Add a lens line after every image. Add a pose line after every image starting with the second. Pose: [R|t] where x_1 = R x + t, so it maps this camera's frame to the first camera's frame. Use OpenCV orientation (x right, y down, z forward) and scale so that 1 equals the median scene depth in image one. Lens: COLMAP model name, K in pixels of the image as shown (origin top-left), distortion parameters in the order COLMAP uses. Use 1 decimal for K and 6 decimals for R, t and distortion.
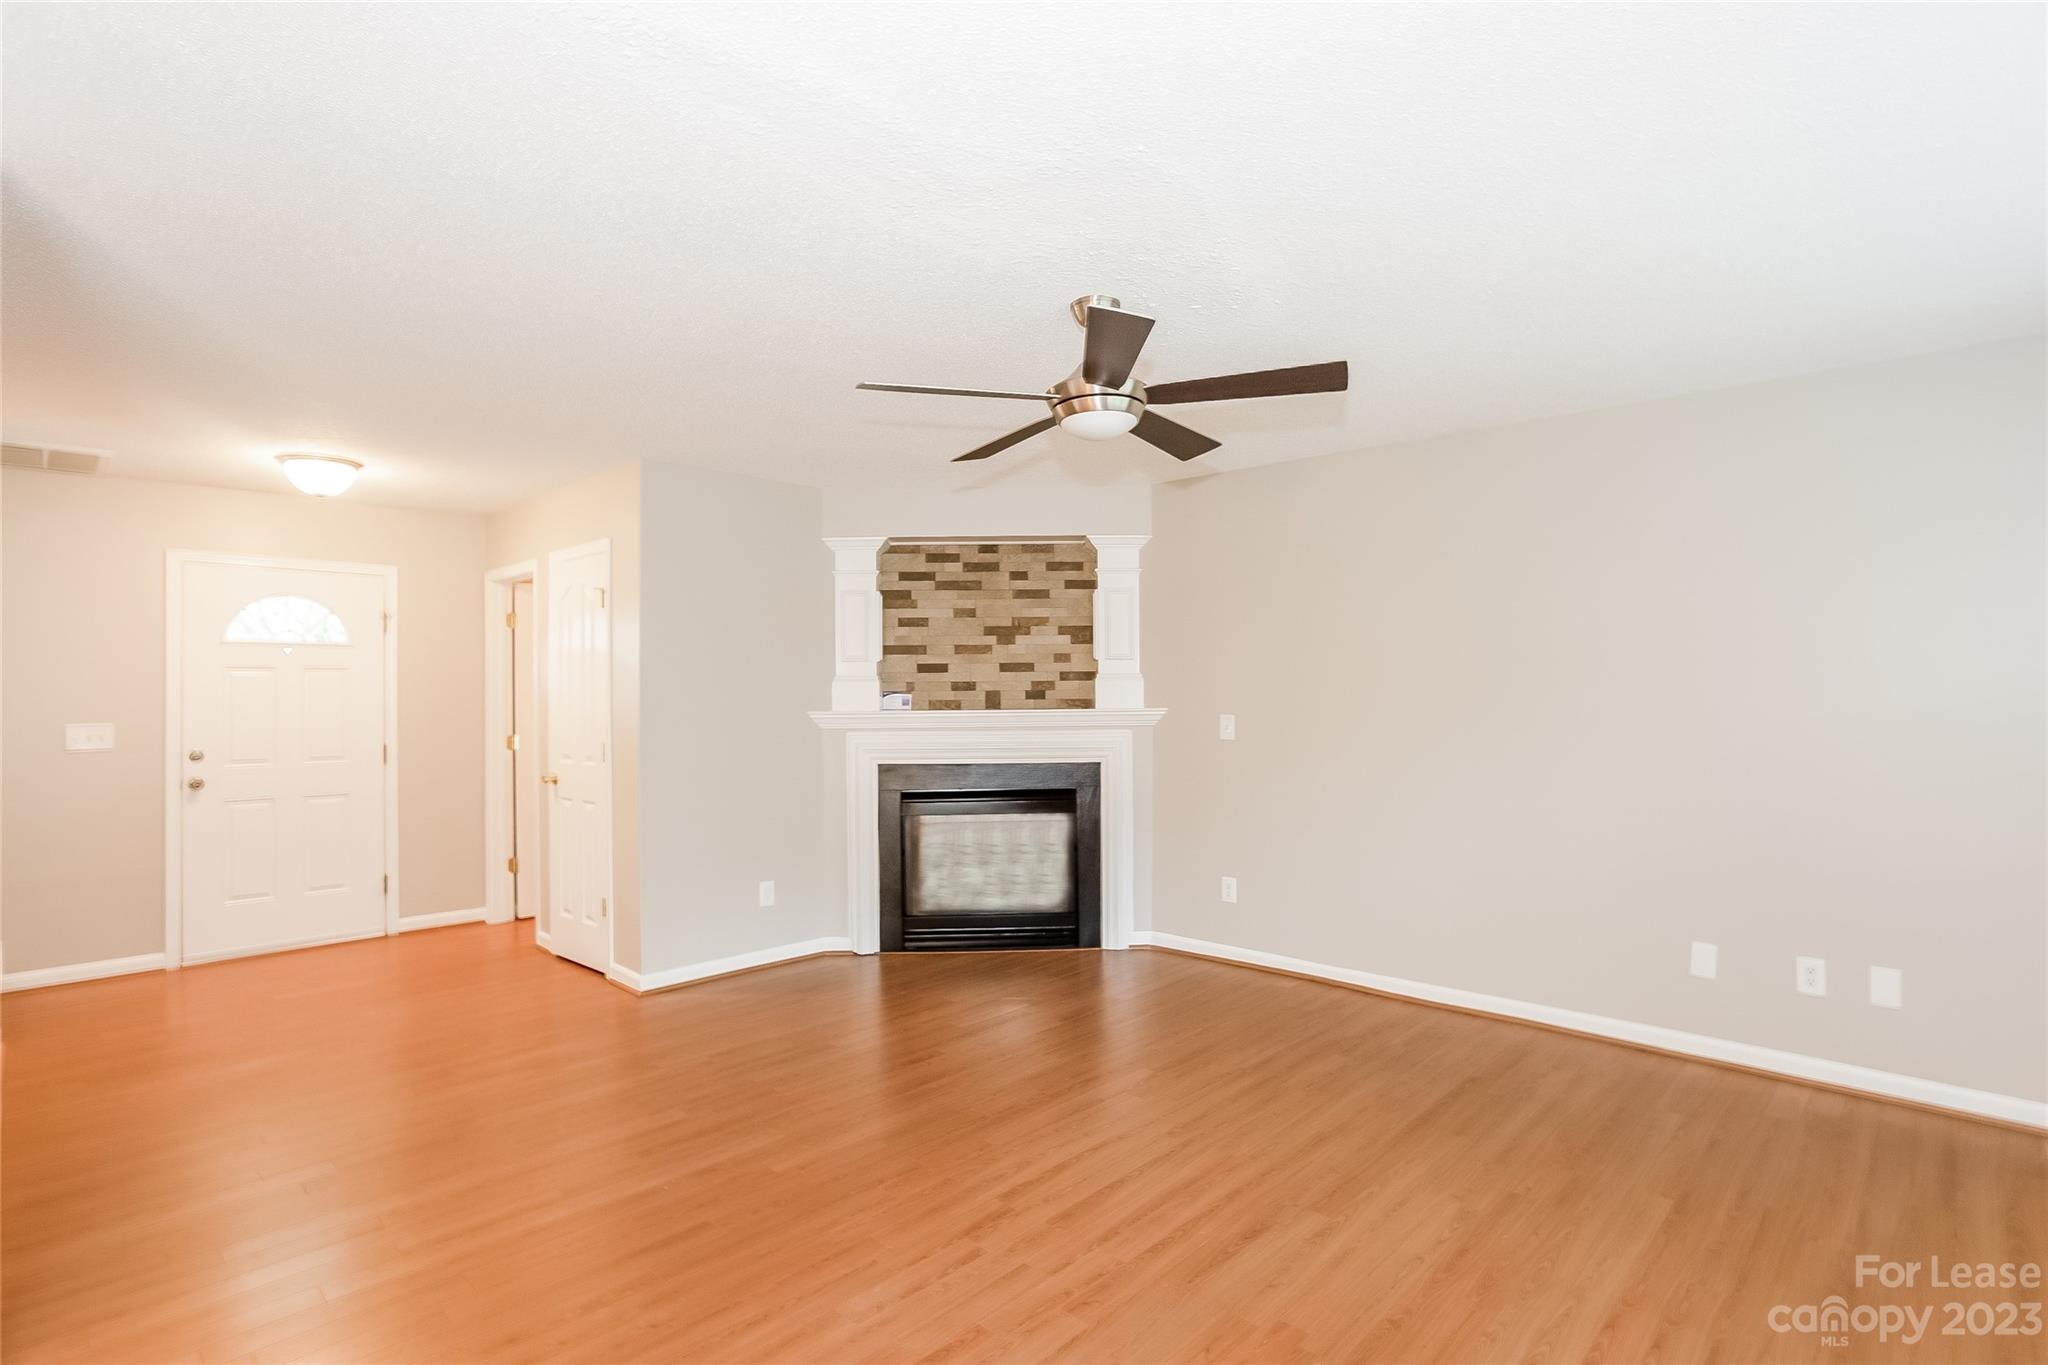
lens RADIAL K [[1002.4, 0, 1024.0], [0, 1002.4, 682.5], [0, 0, 1]] dist [-0.001360, -0.019451]
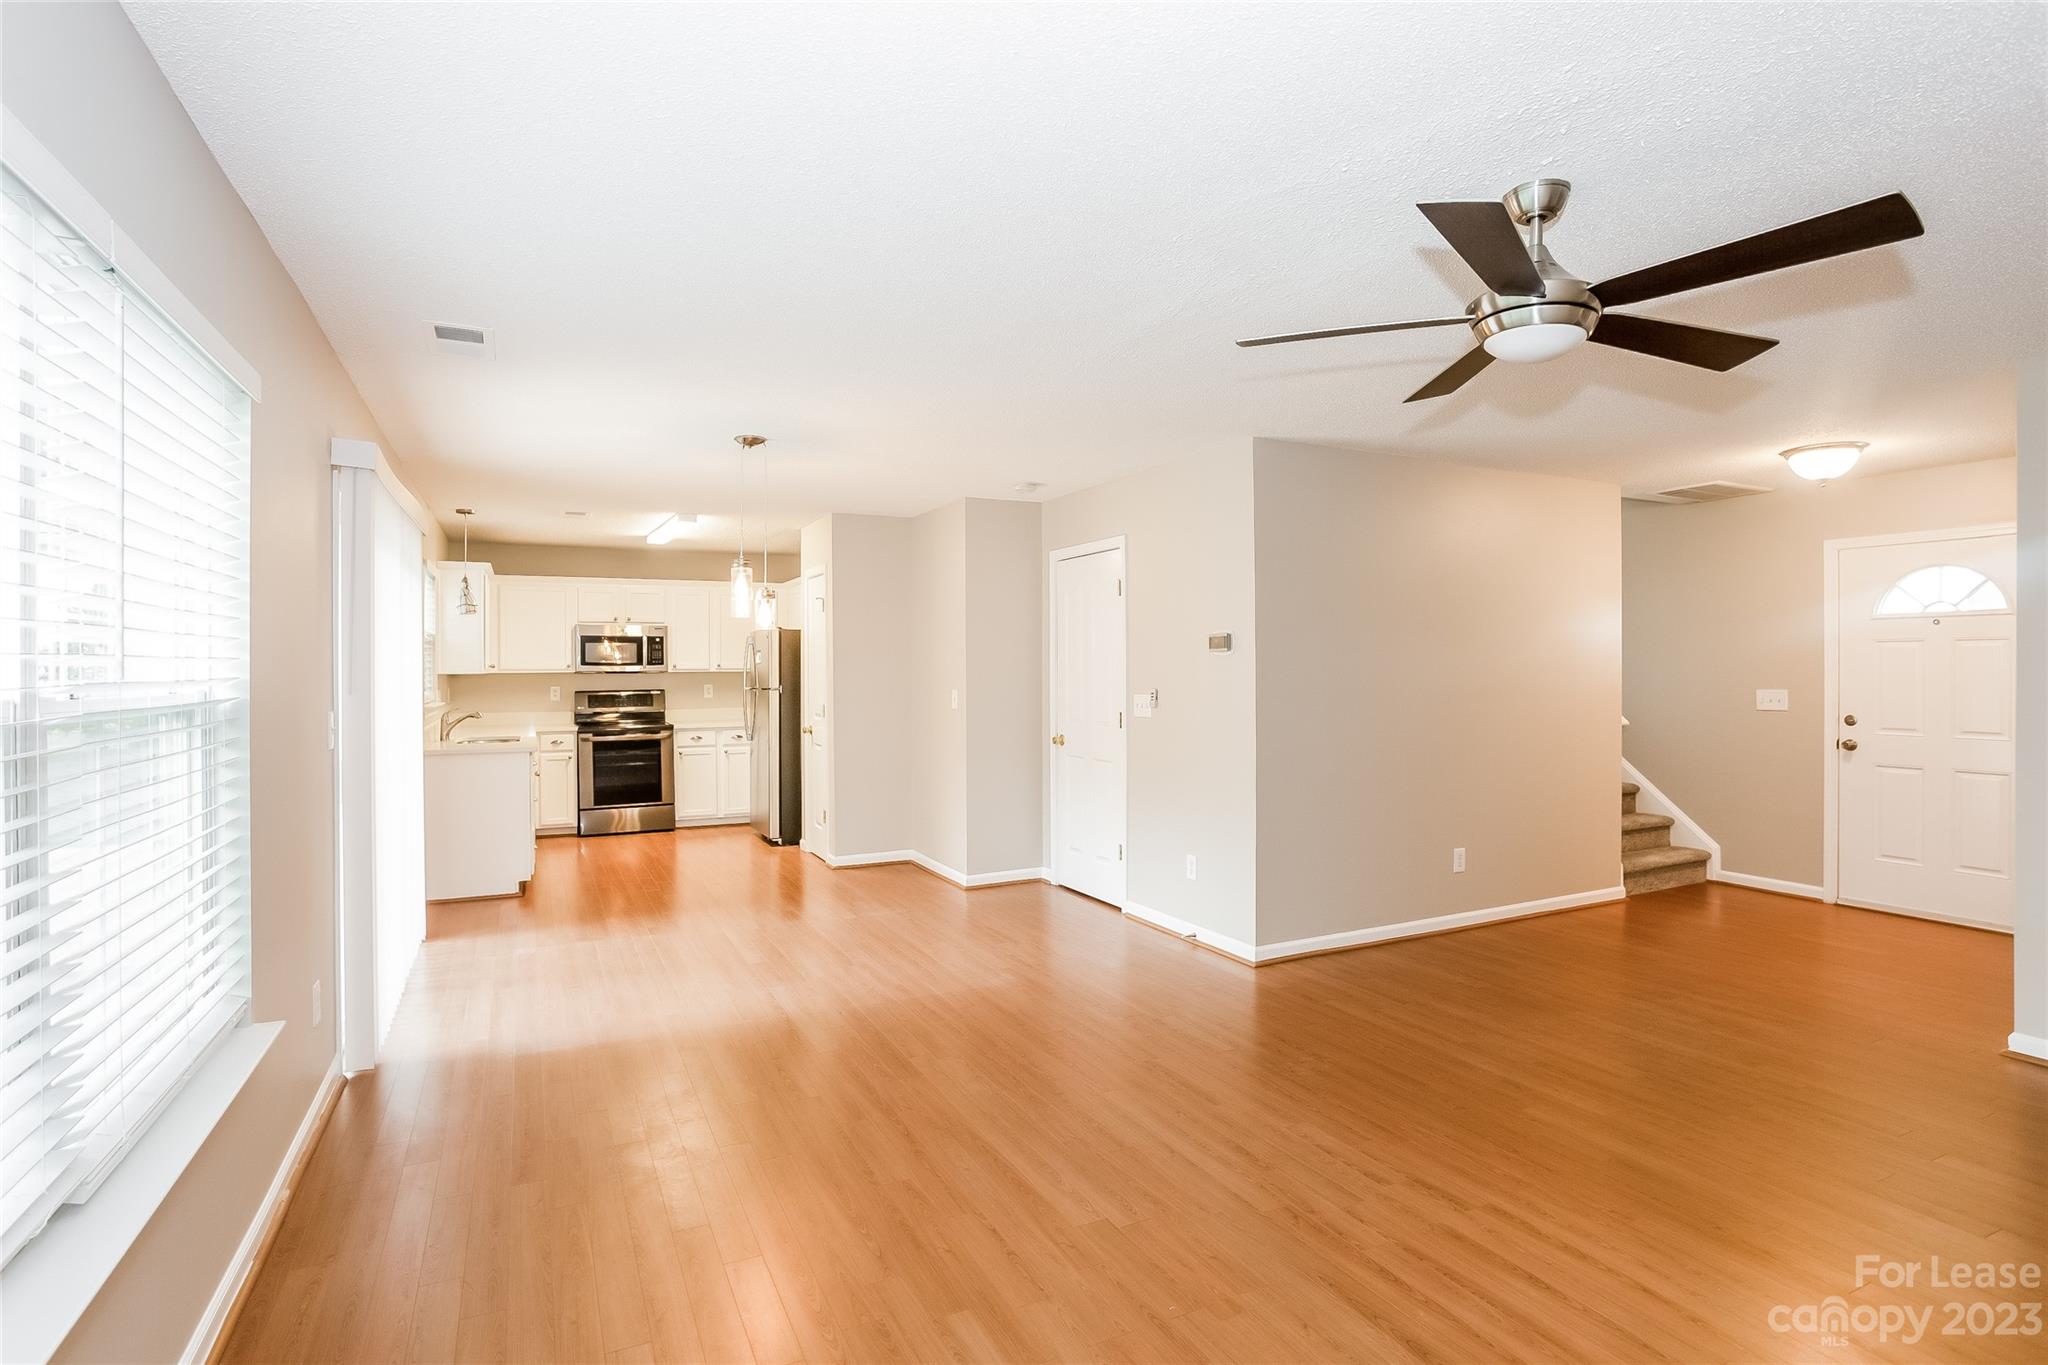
lens RADIAL K [[1057.2, 0, 1024.0], [0, 1057.2, 682.5], [0, 0, 1]] dist [-0.064800, 0.041237]
pose [[-0.355016, 0.013303, -0.934766, 1.008380], [0.014652, 0.999855, 0.008664, 0.012428], [0.934745, -0.010620, -0.355159, 0.924704]]
